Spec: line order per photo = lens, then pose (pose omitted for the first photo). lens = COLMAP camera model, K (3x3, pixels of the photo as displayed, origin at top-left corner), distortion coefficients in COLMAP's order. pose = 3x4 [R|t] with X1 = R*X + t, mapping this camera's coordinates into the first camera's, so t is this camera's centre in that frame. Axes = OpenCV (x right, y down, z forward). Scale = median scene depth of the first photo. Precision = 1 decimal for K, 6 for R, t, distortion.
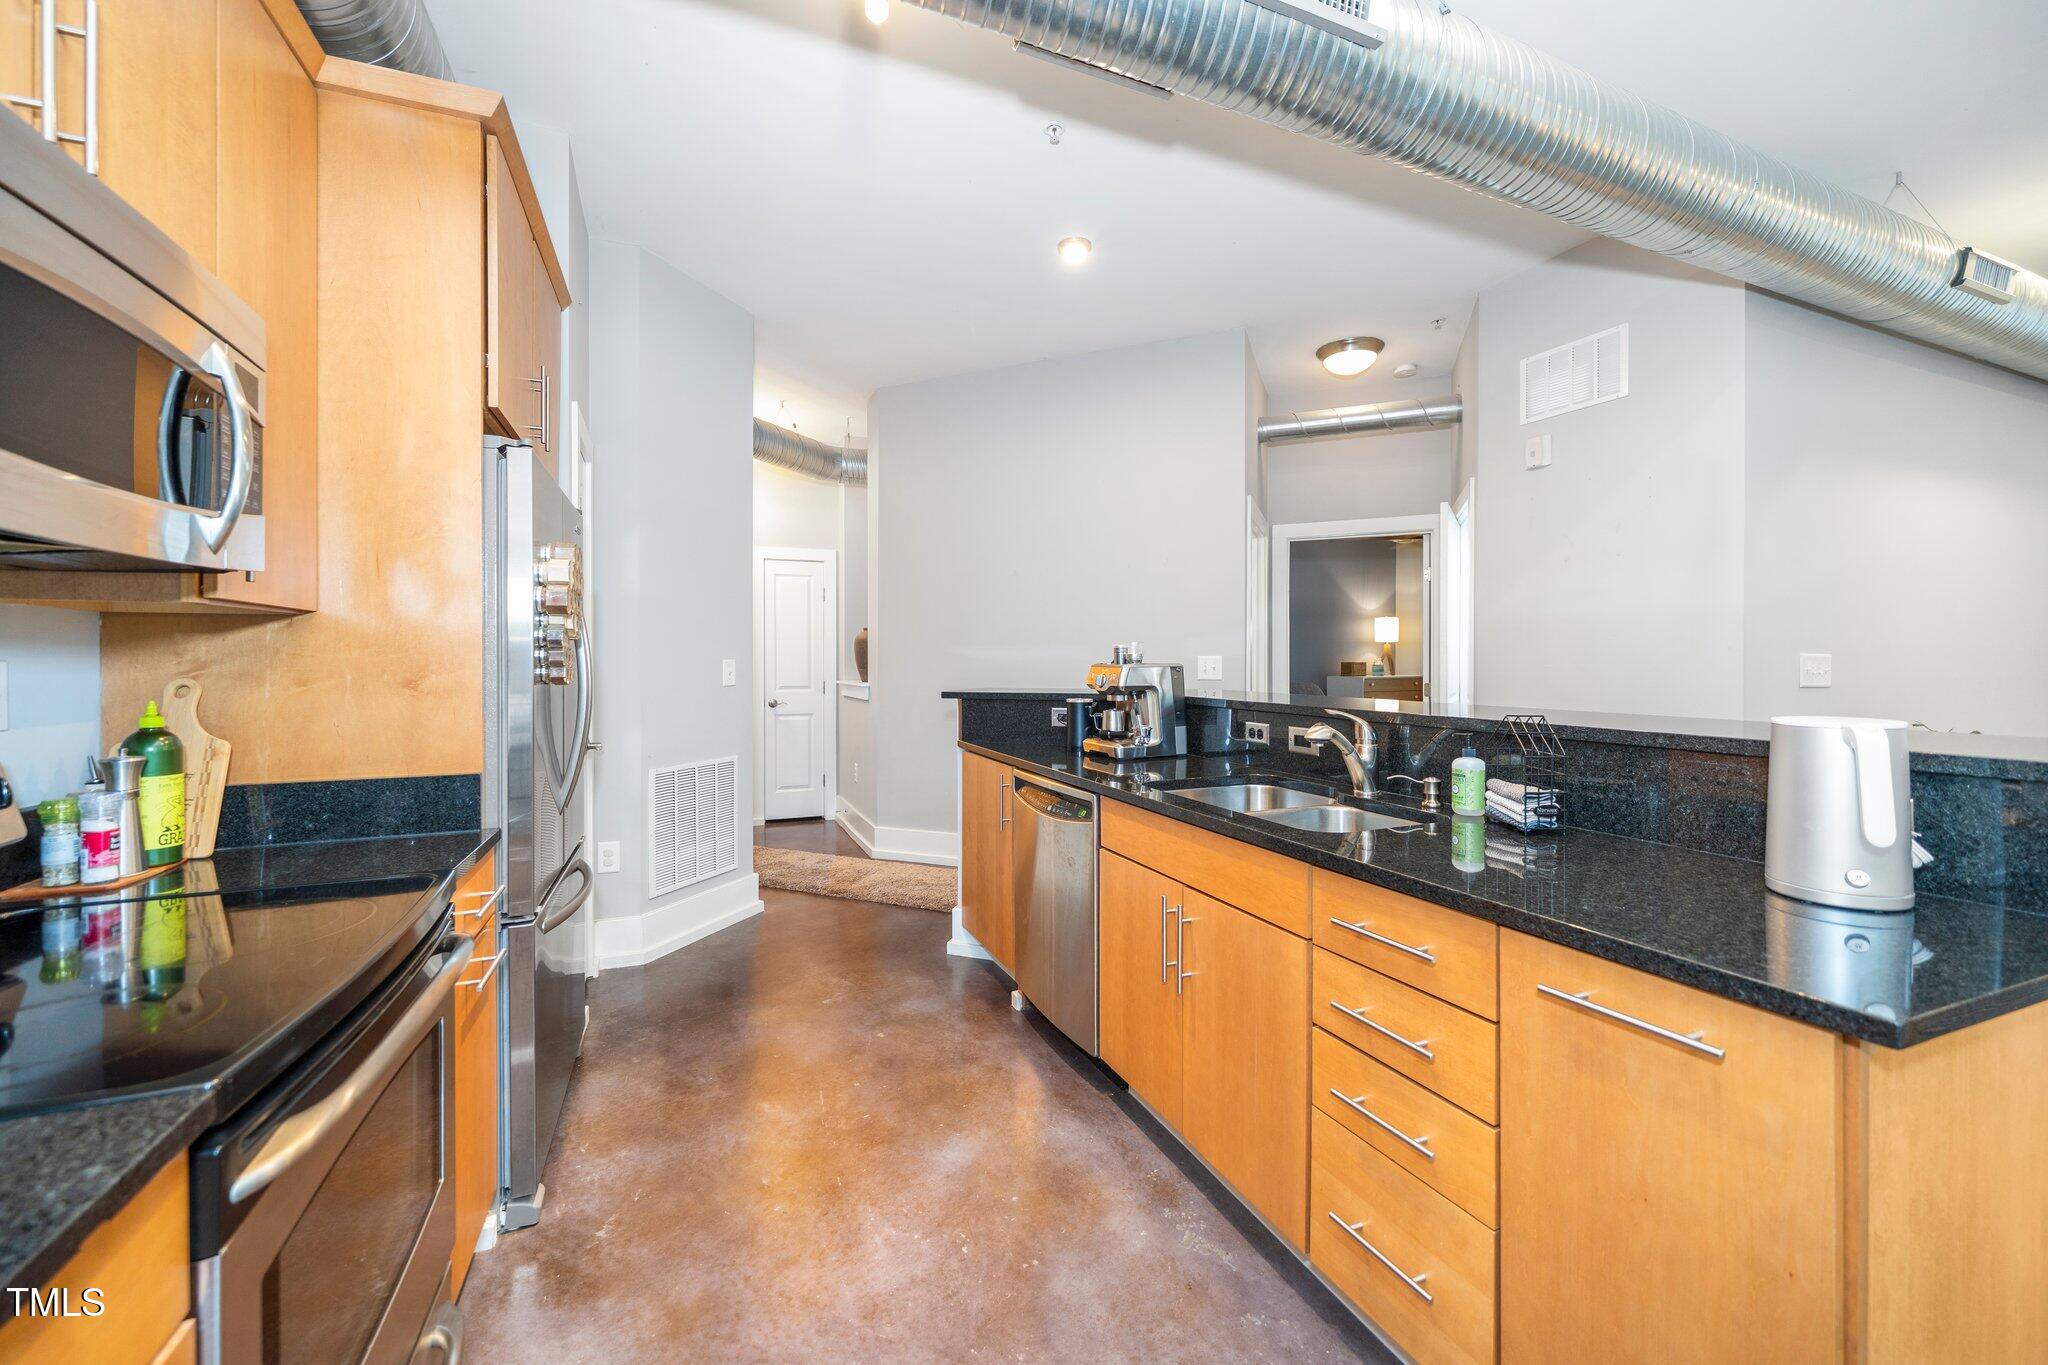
lens RADIAL K [[799.7, 0, 996.9], [0, 799.7, 667.8], [0, 0, 1]] dist [-0.007273, 0.000365]
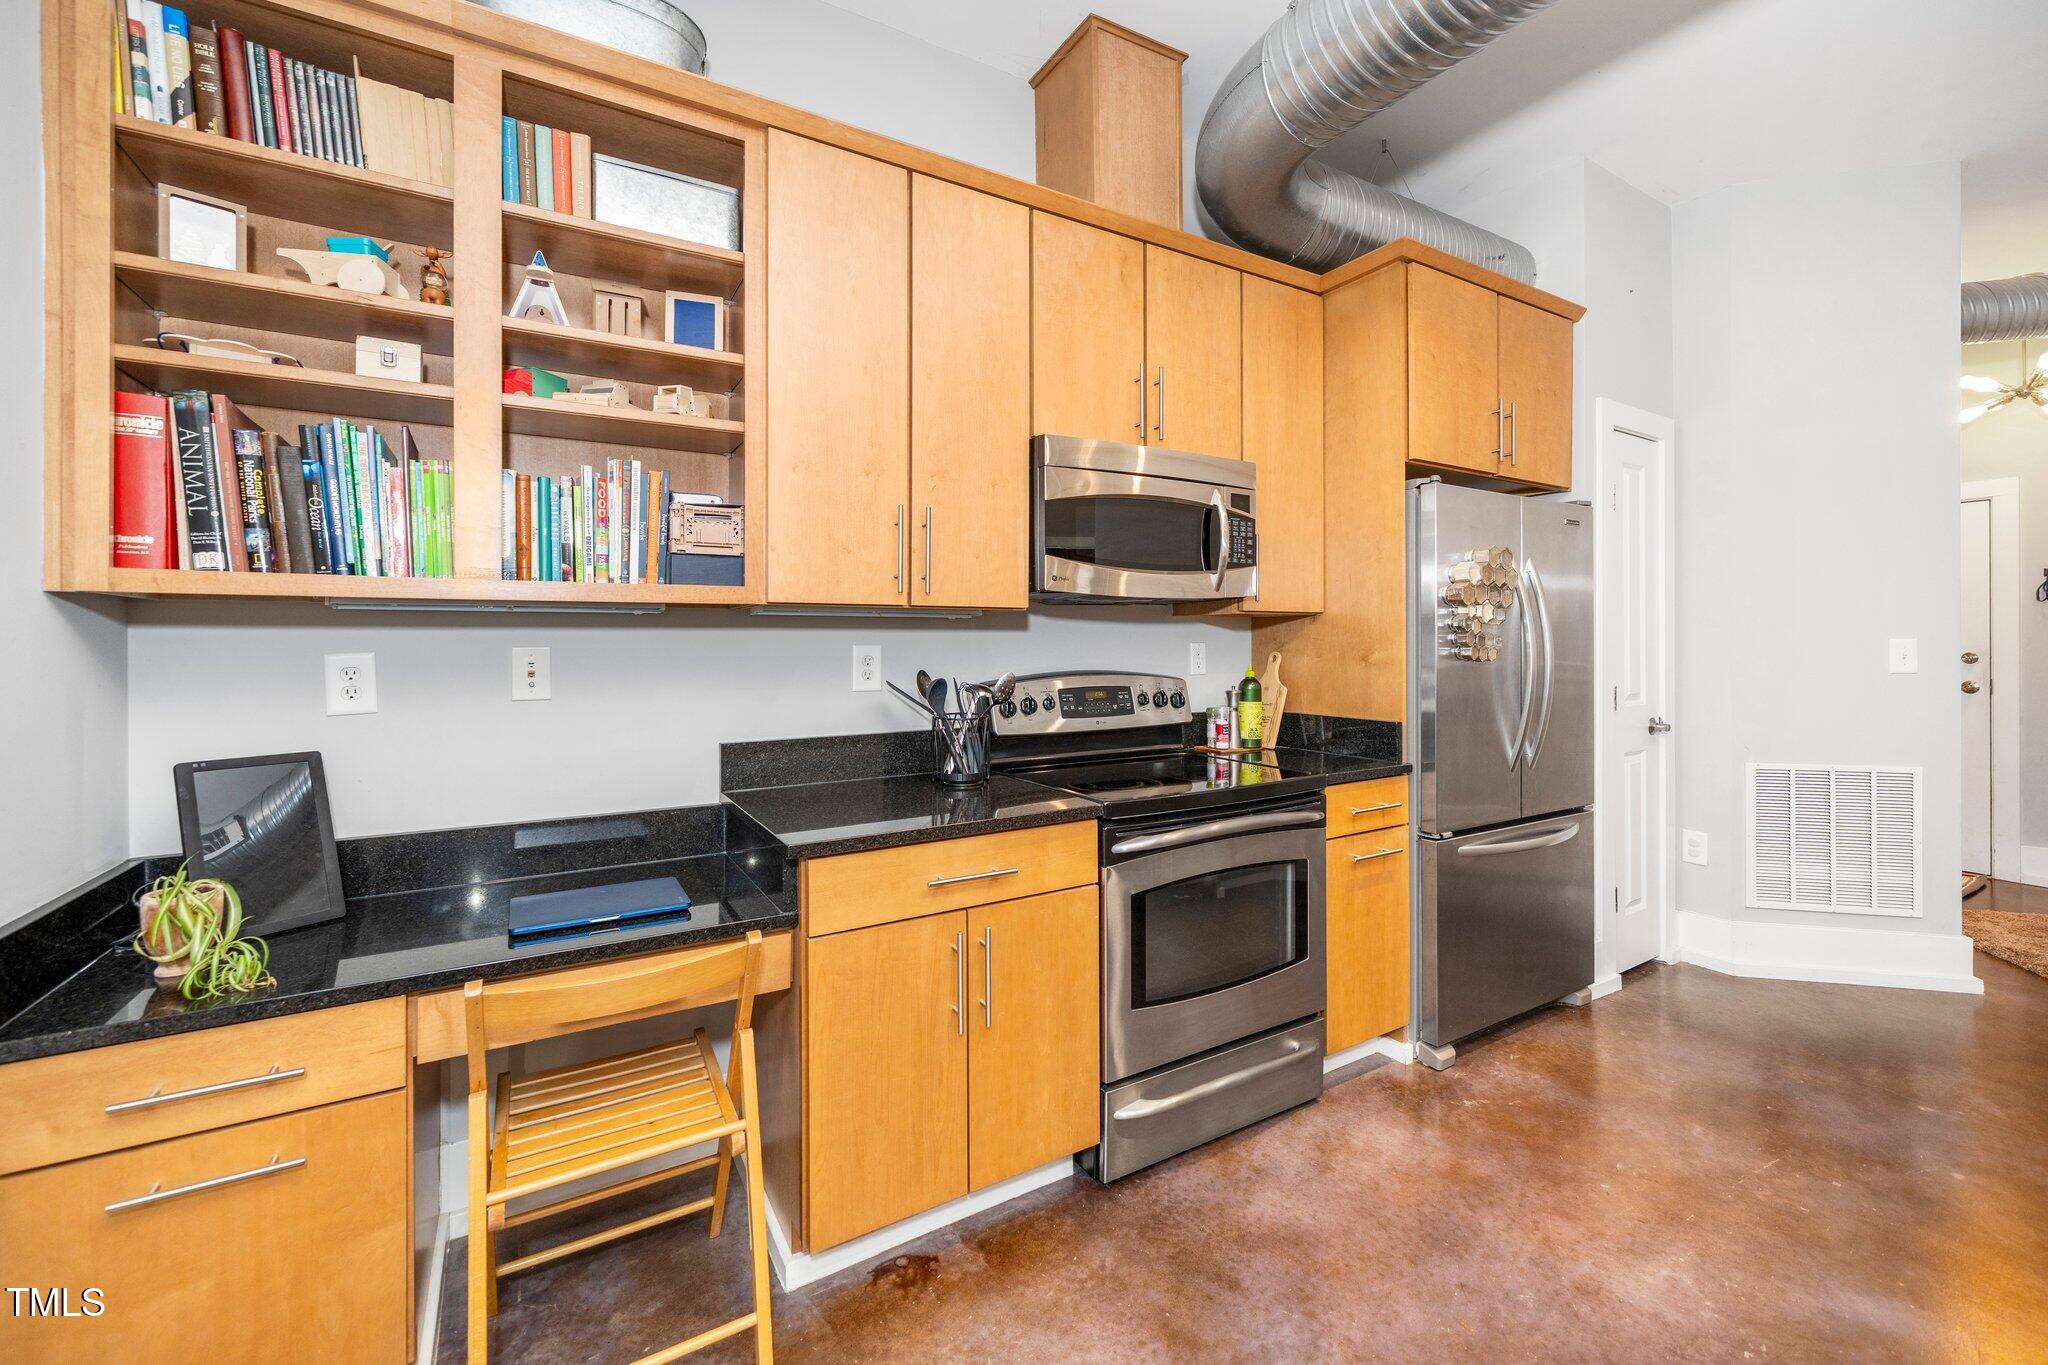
lens RADIAL K [[799.7, 0, 1022.1], [0, 799.7, 643.9], [0, 0, 1]] dist [-0.007273, 0.000365]
pose [[0.147421, 0.005184, -0.989060, 0.737238], [-0.004691, 0.999979, 0.004542, -0.010923], [0.989063, 0.003970, 0.147442, 0.145028]]
